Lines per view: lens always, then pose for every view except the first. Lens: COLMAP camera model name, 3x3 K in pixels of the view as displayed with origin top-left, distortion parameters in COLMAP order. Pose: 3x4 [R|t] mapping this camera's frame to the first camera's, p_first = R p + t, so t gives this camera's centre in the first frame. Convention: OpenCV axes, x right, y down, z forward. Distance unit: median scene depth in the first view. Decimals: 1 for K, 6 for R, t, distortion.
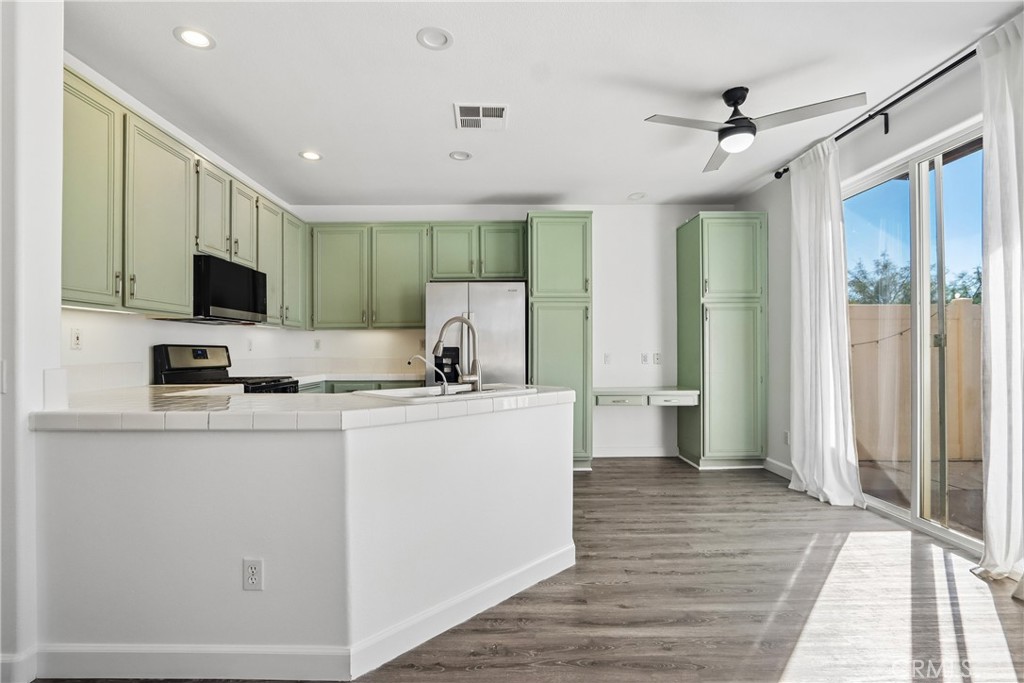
lens RADIAL K [[476.1, 0, 509.1], [0, 476.1, 348.9], [0, 0, 1]] dist [-0.023833, 0.008419]
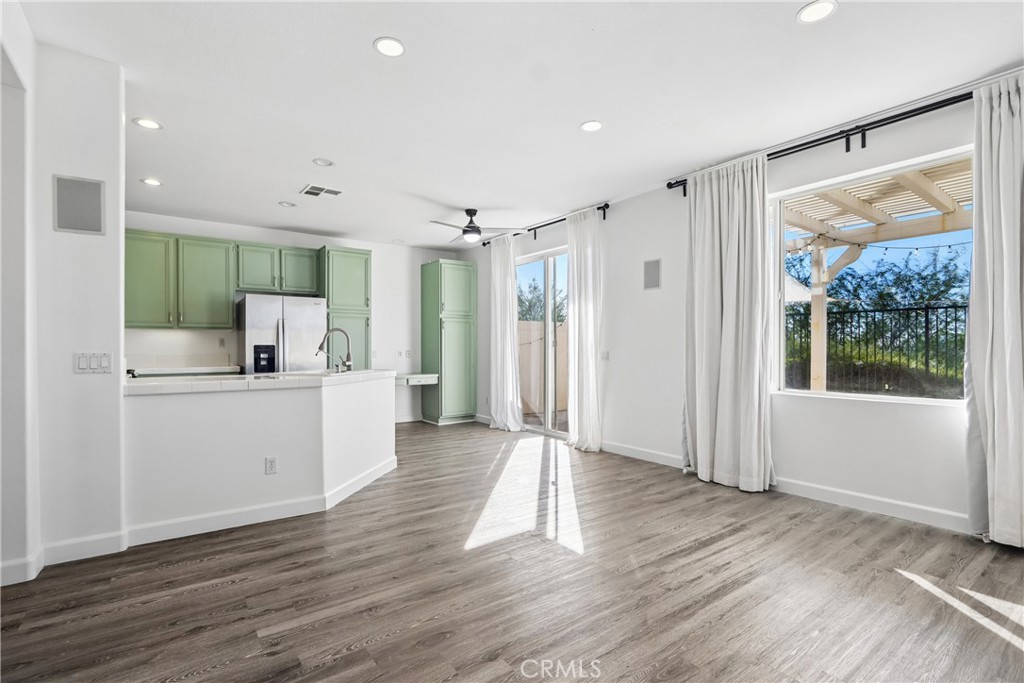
lens RADIAL K [[476.1, 0, 509.1], [0, 476.1, 348.9], [0, 0, 1]] dist [-0.023833, 0.008419]
pose [[0.813372, 0.001862, 0.581741, -0.377710], [-0.003933, 0.999990, 0.002298, 0.001102], [-0.581731, -0.004156, 0.813371, -0.477166]]
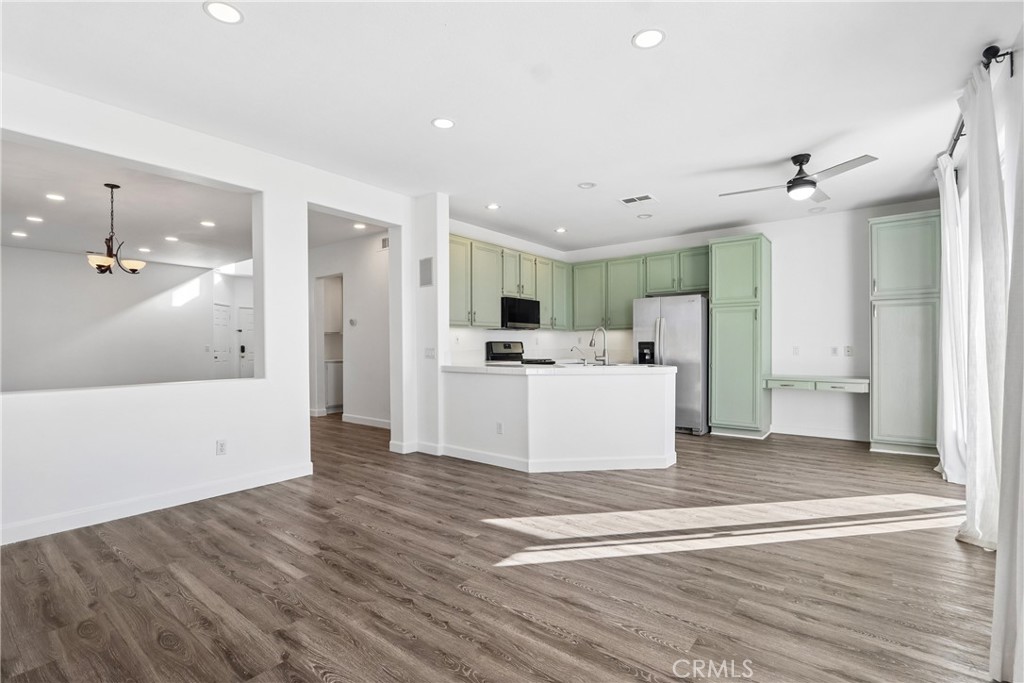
lens RADIAL K [[476.1, 0, 509.1], [0, 476.1, 348.9], [0, 0, 1]] dist [-0.023833, 0.008419]
pose [[0.778574, 0.004361, -0.627538, 0.520201], [0.004475, 0.999912, 0.012501, -0.002268], [0.627537, -0.012541, 0.778486, -0.466587]]
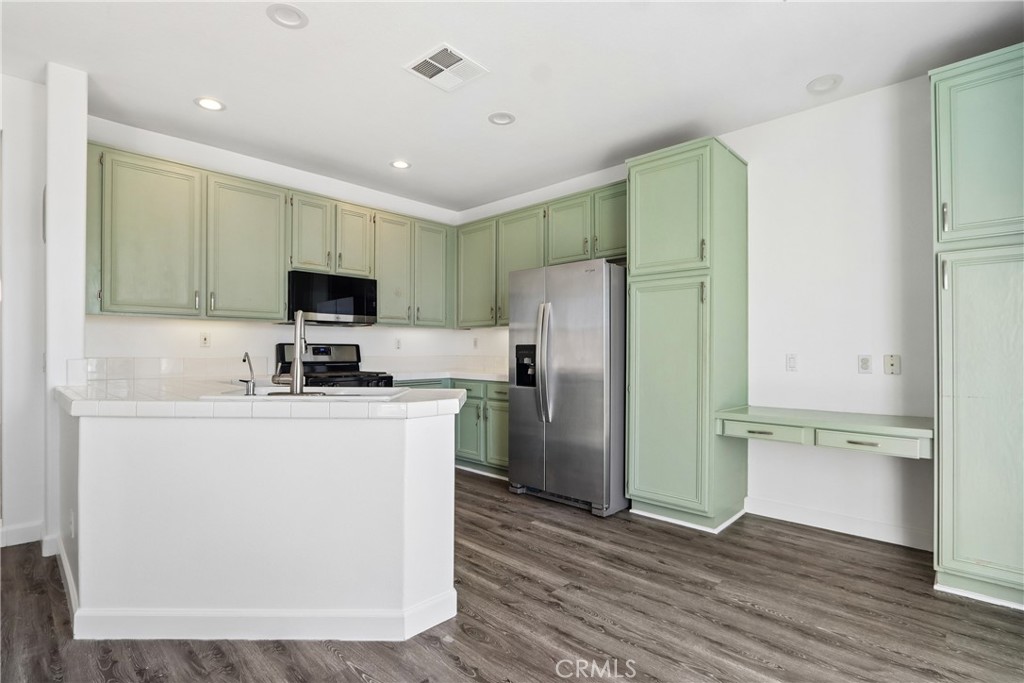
lens RADIAL K [[487.8, 0, 509.2], [0, 487.8, 349.4], [0, 0, 1]] dist [-0.018574, 0.000752]
pose [[0.714318, 0.002419, -0.699817, 0.520821], [-0.000538, 0.999996, 0.002908, 0.002235], [0.699821, -0.001700, 0.714316, 0.391846]]
